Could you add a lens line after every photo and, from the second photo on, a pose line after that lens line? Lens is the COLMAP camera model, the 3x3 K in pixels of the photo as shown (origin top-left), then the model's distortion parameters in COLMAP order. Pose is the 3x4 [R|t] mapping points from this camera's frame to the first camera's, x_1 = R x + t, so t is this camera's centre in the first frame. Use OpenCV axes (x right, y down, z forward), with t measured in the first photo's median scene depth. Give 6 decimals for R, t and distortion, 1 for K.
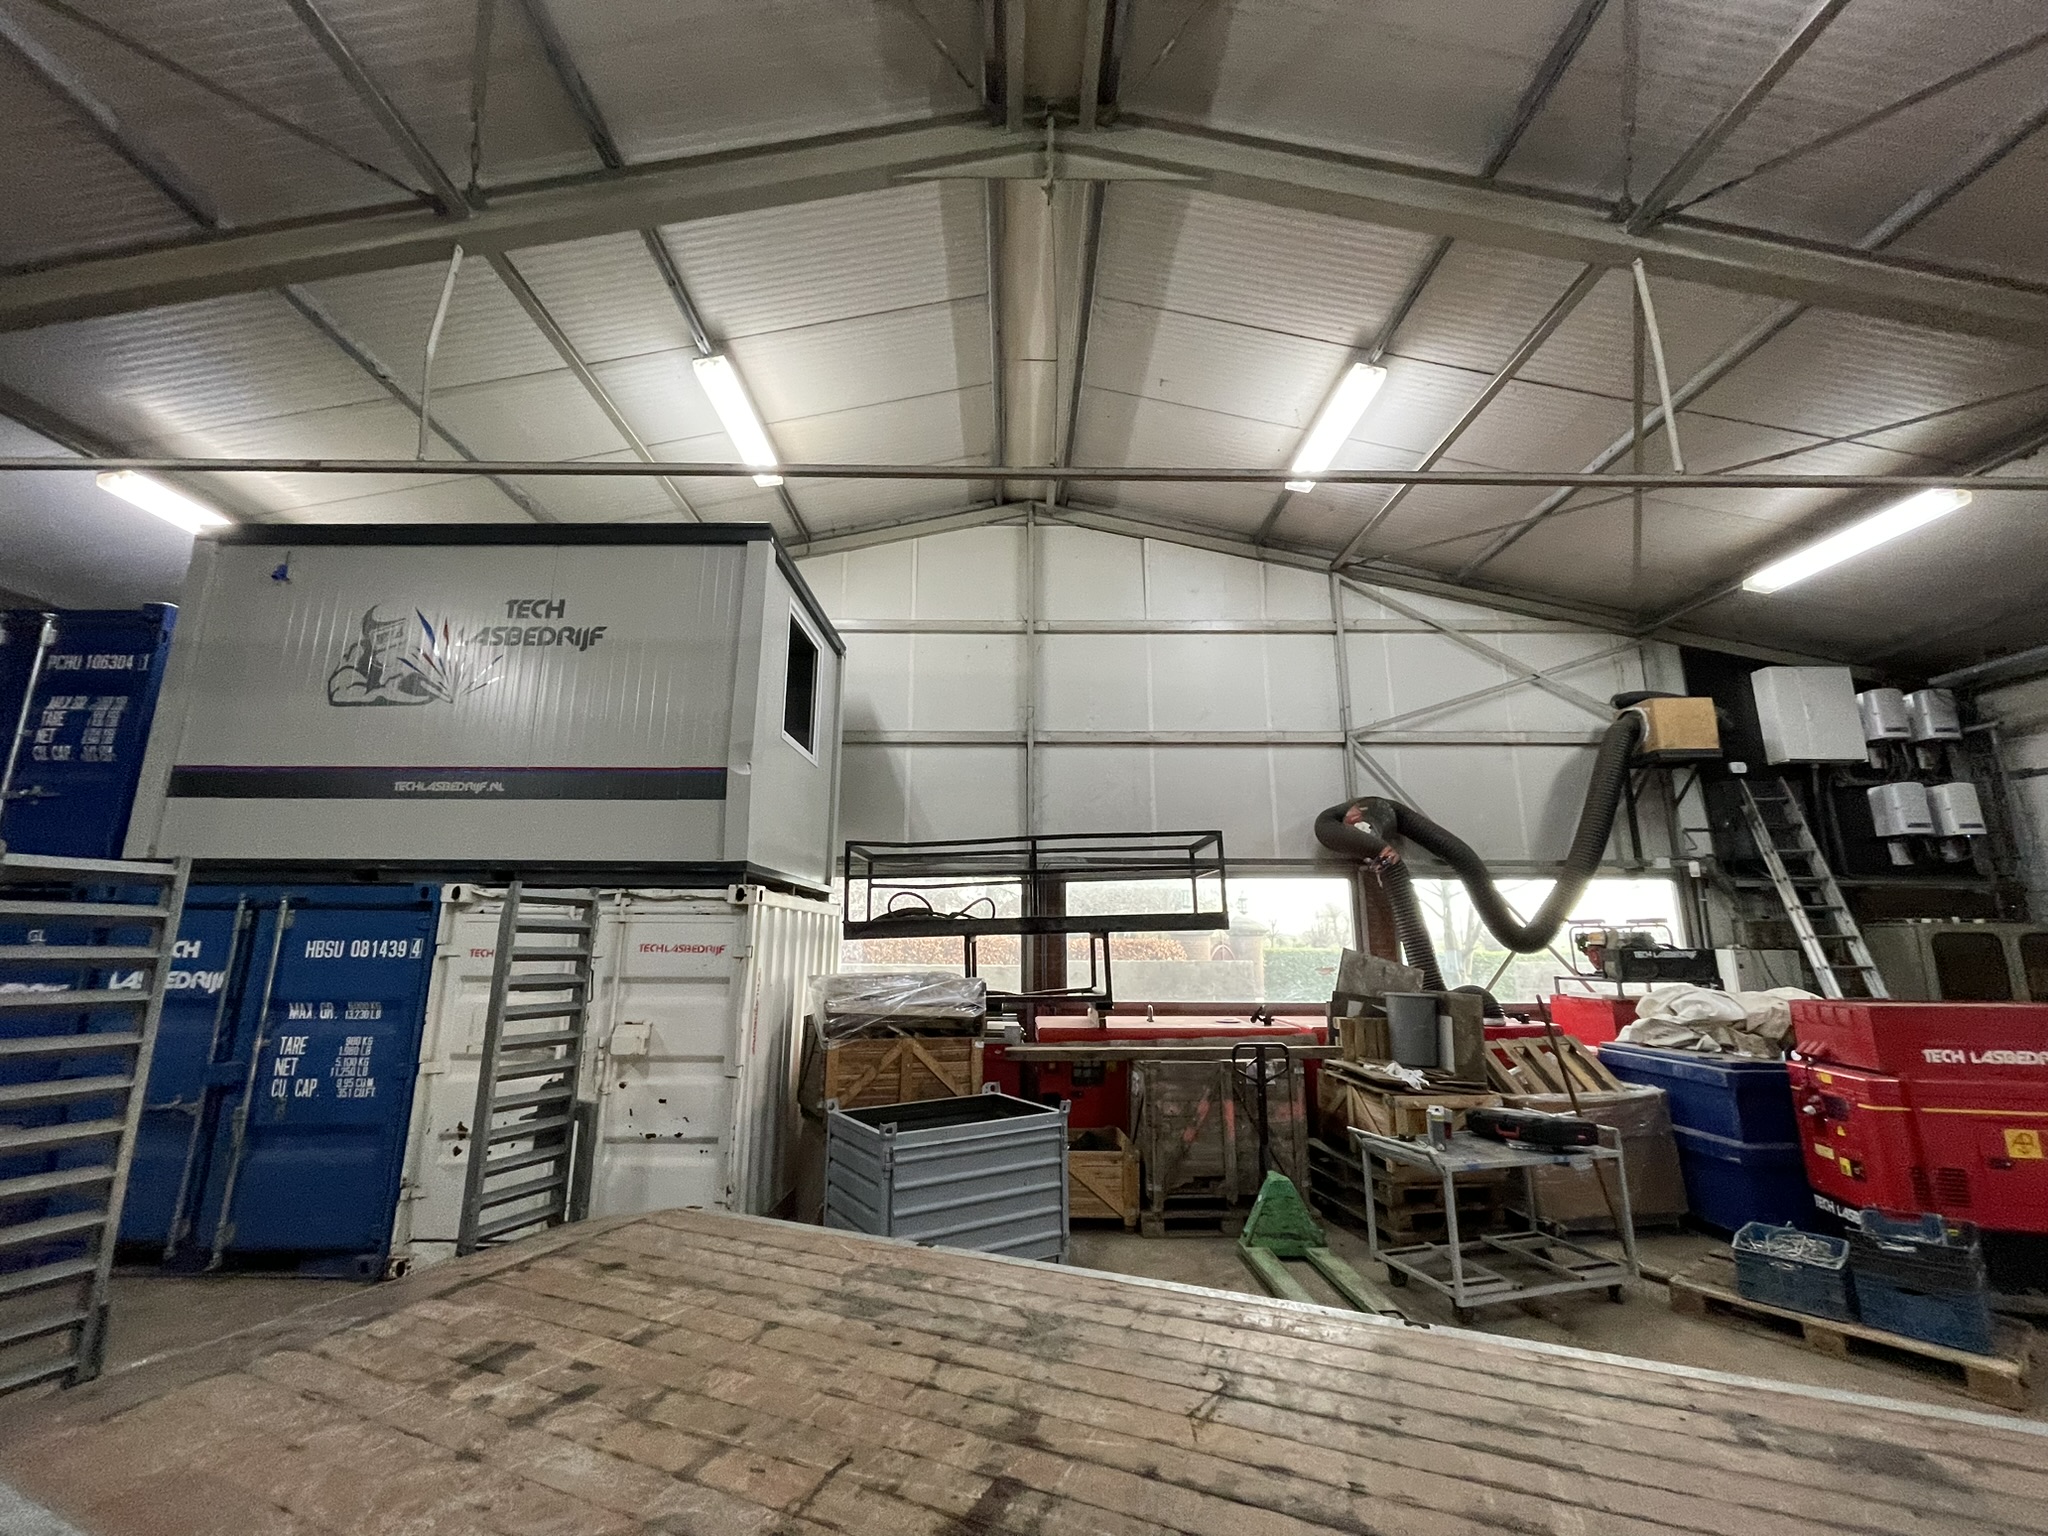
lens RADIAL K [[820.1, 0, 1016.7], [0, 820.1, 772.8], [0, 0, 1]] dist [-0.000202, -0.000504]
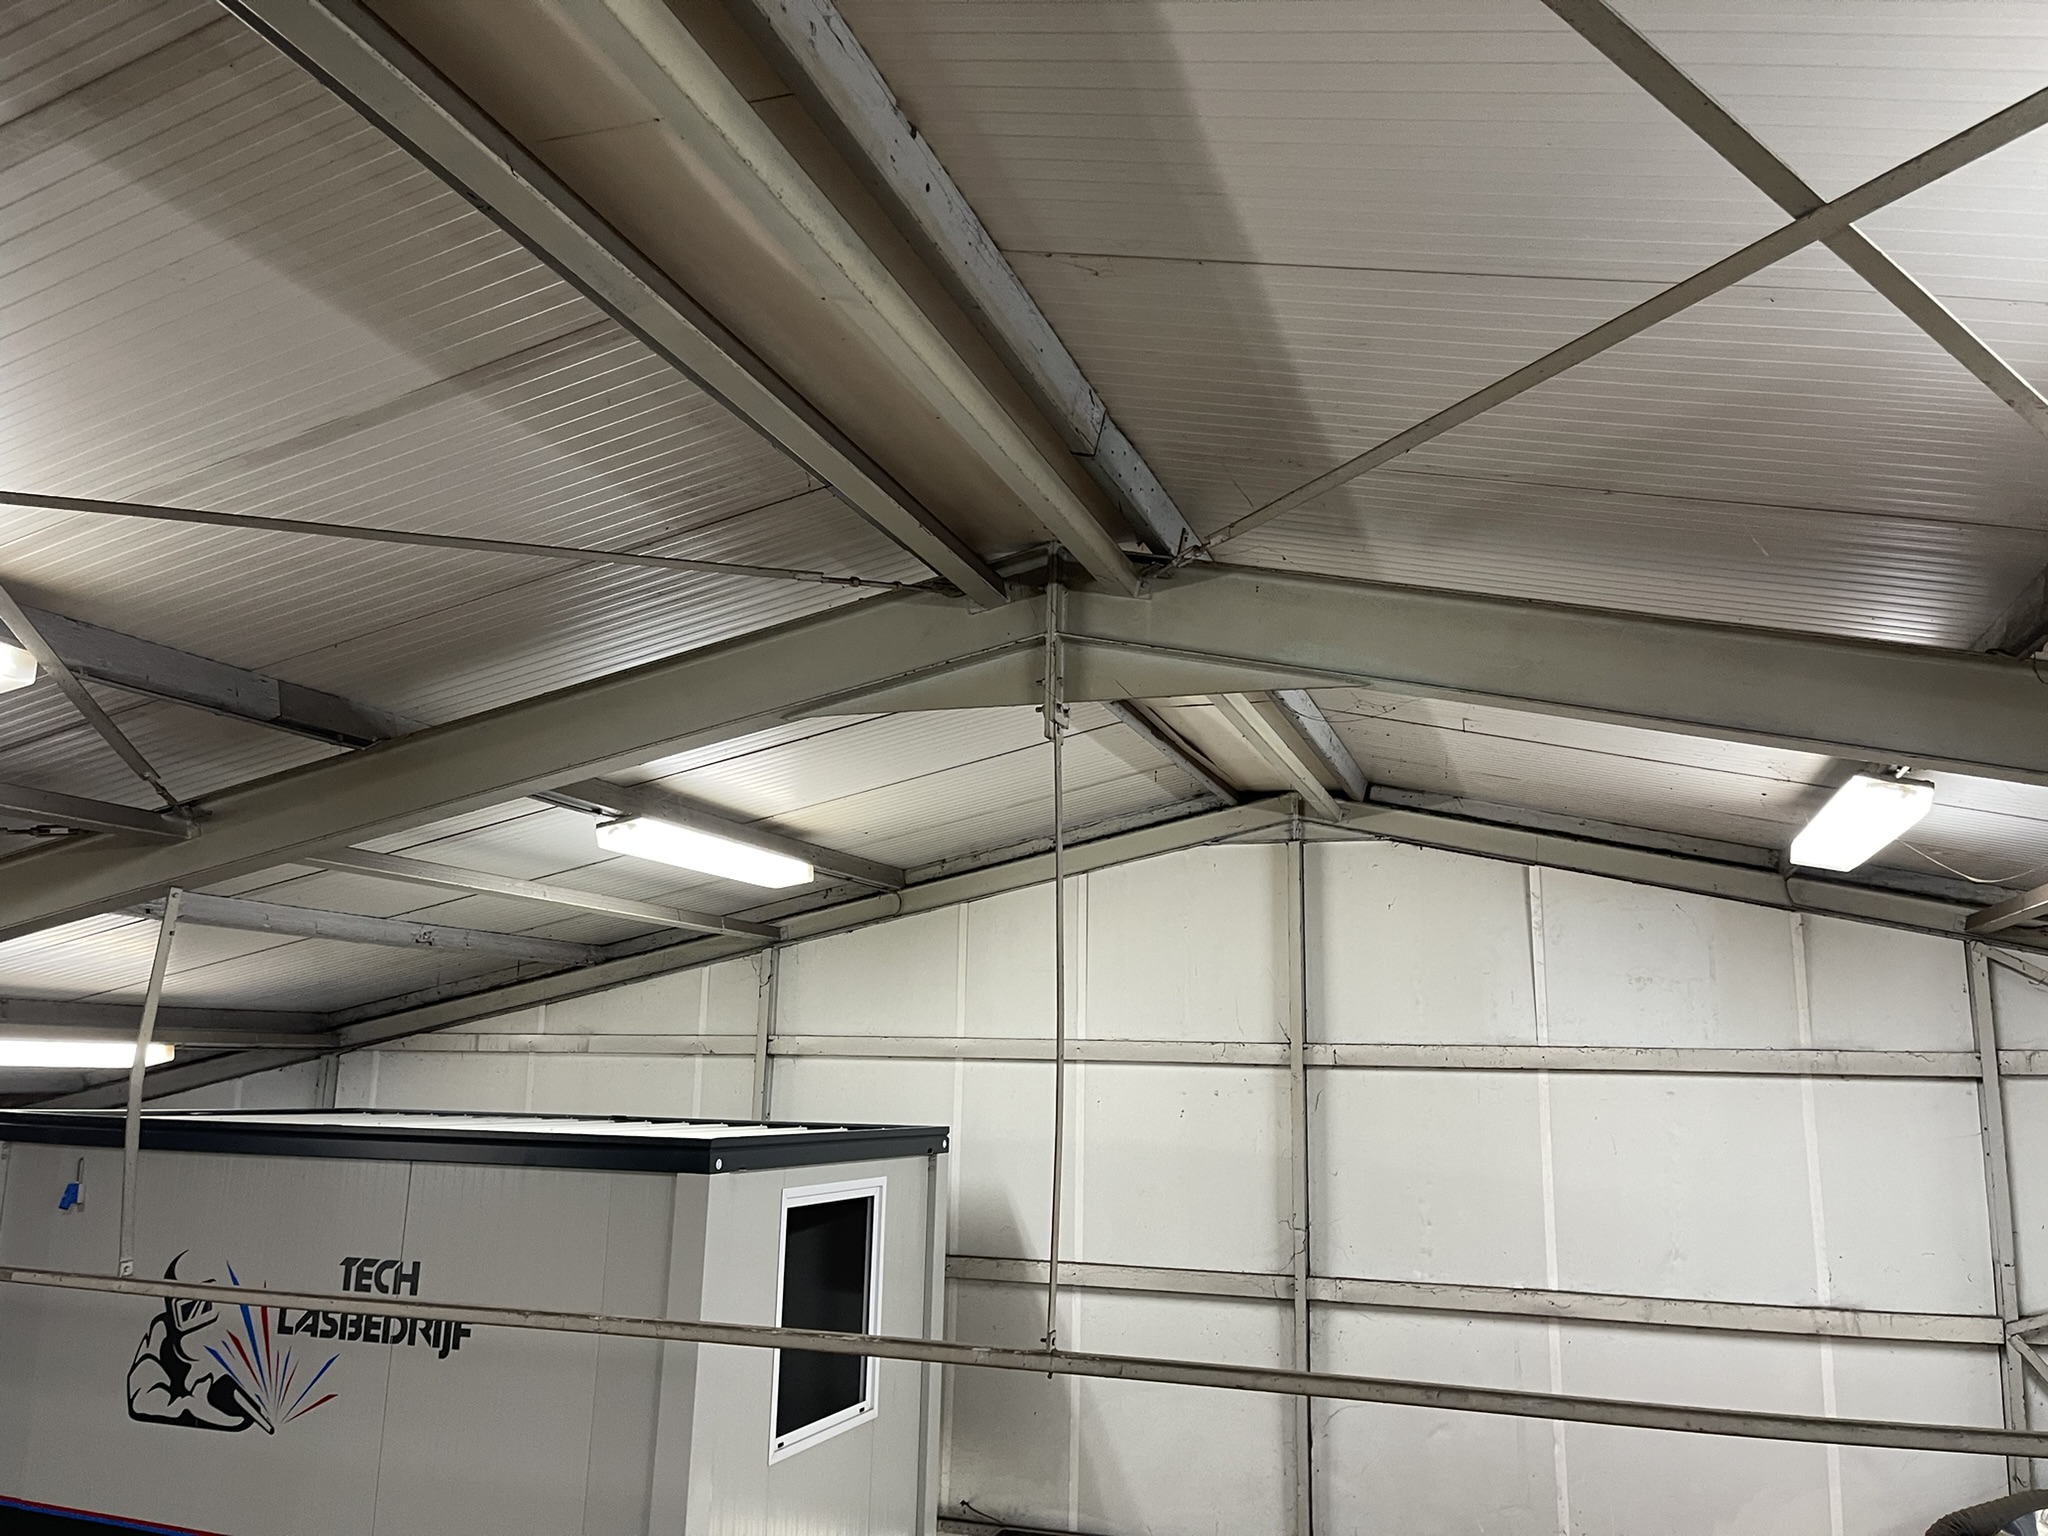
lens RADIAL K [[1563.9, 0, 1041.6], [0, 1563.9, 780.0], [0, 0, 1]] dist [0.037614, -0.020922]
pose [[0.945219, -0.046510, -0.323107, 0.274403], [0.051805, 0.998627, 0.007802, -0.527935], [0.322300, -0.024113, 0.946330, 0.037541]]
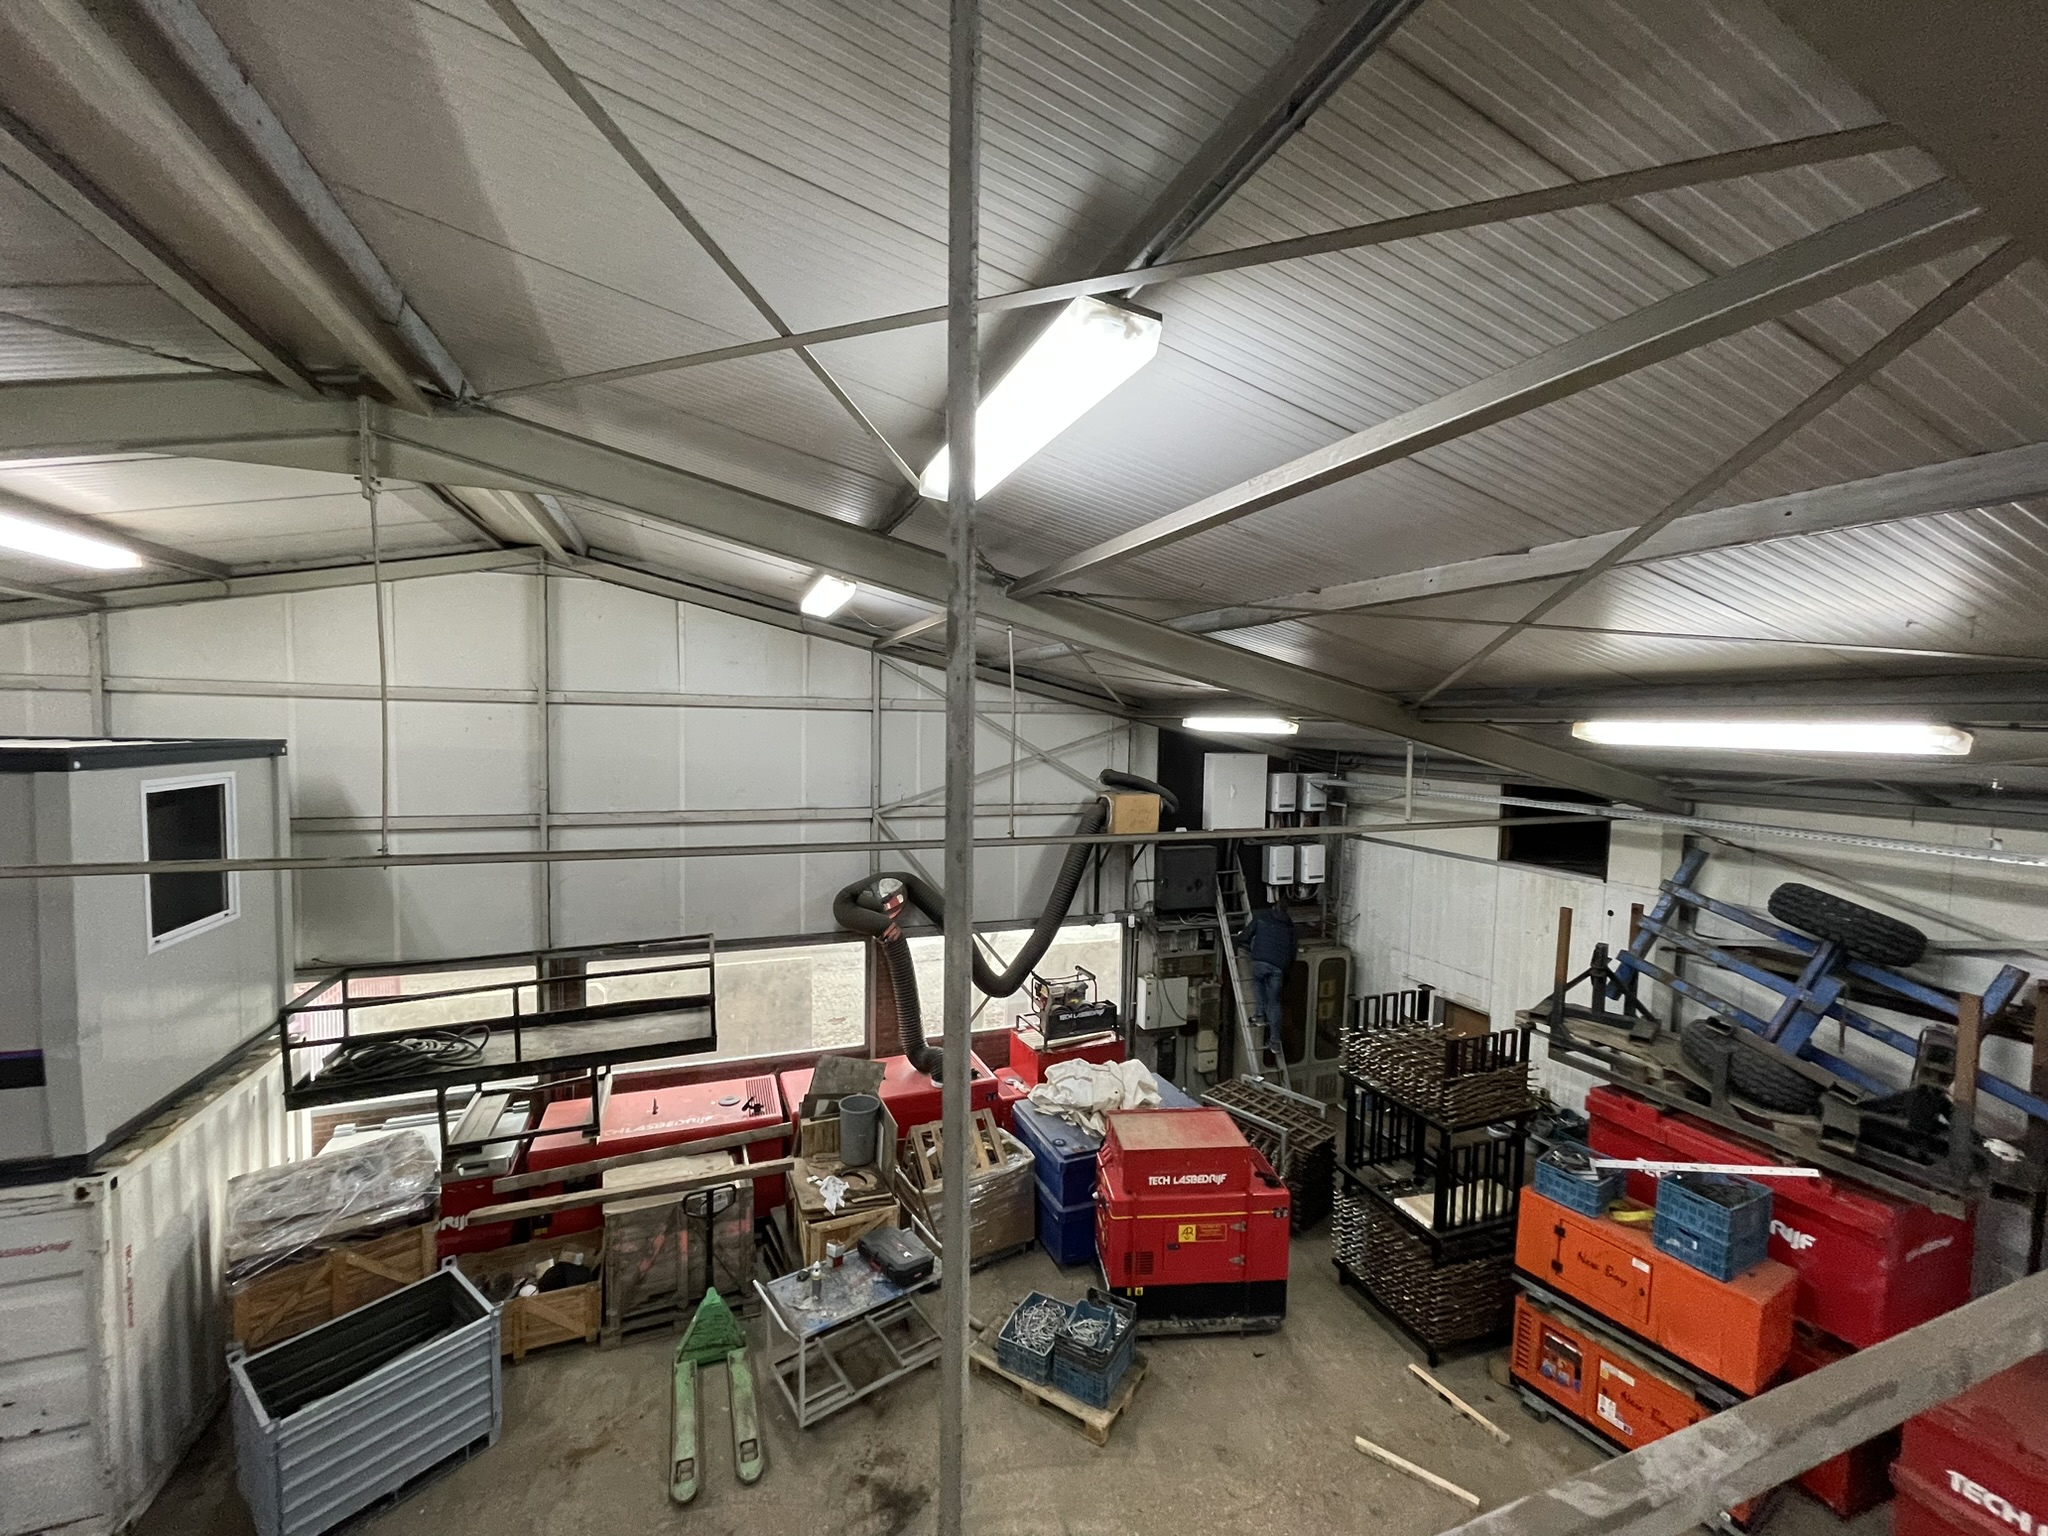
lens RADIAL K [[820.1, 0, 1017.9], [0, 820.1, 771.1], [0, 0, 1]] dist [-0.000202, -0.000504]
pose [[0.939466, -0.005320, 0.342601, 0.291402], [-0.086224, 0.964033, 0.251410, -0.541715], [-0.331616, -0.265731, 0.905217, -0.047313]]
